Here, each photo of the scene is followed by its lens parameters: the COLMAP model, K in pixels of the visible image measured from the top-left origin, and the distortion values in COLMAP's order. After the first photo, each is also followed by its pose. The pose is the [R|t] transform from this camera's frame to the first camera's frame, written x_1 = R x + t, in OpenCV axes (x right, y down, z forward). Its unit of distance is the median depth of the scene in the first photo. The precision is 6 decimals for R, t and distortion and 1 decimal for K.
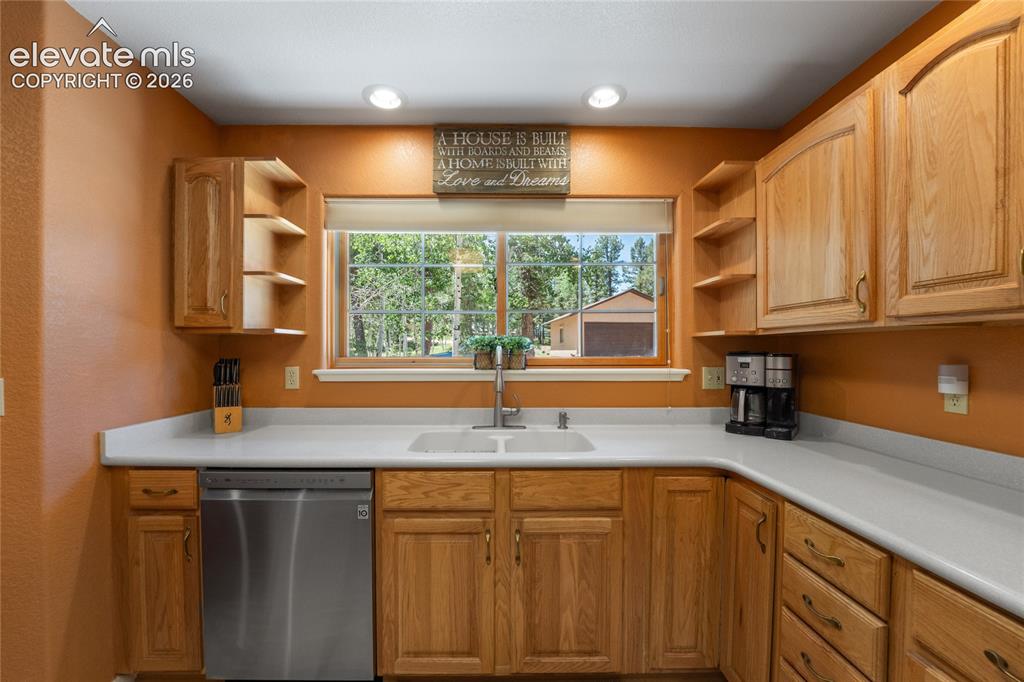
lens RADIAL K [[418.7, 0, 507.6], [0, 418.7, 348.2], [0, 0, 1]] dist [-0.000391, -0.001131]
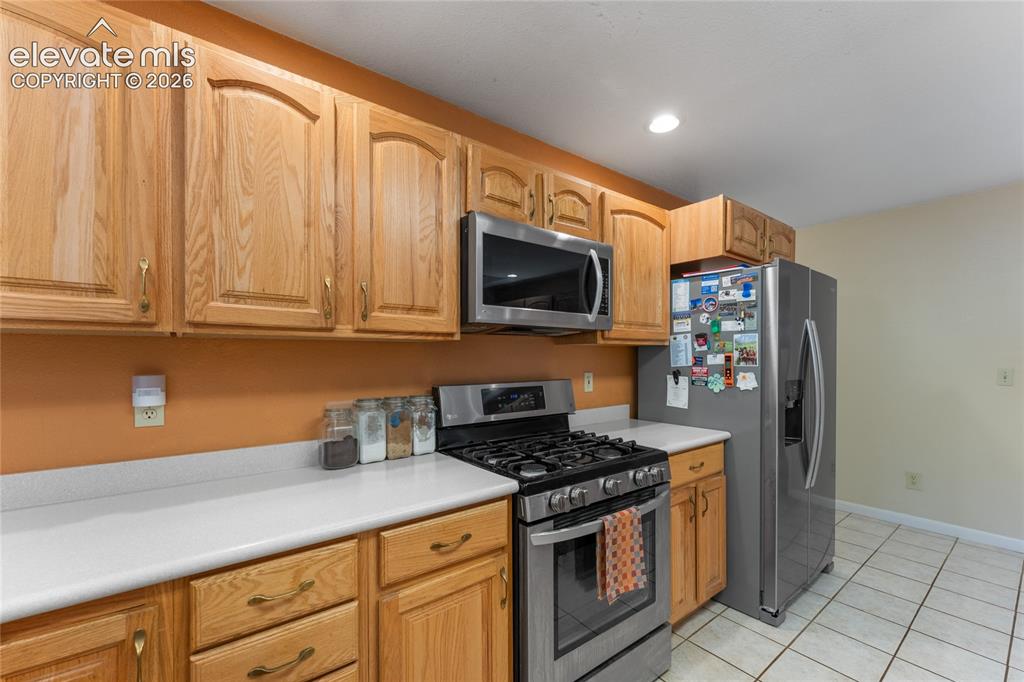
lens RADIAL K [[418.7, 0, 517.1], [0, 418.7, 359.7], [0, 0, 1]] dist [-0.000391, -0.001131]
pose [[-0.591354, -0.002334, 0.806409, -0.209183], [-0.000401, 0.999997, 0.002600, 0.001459], [-0.806412, 0.001214, -0.591353, 1.014265]]
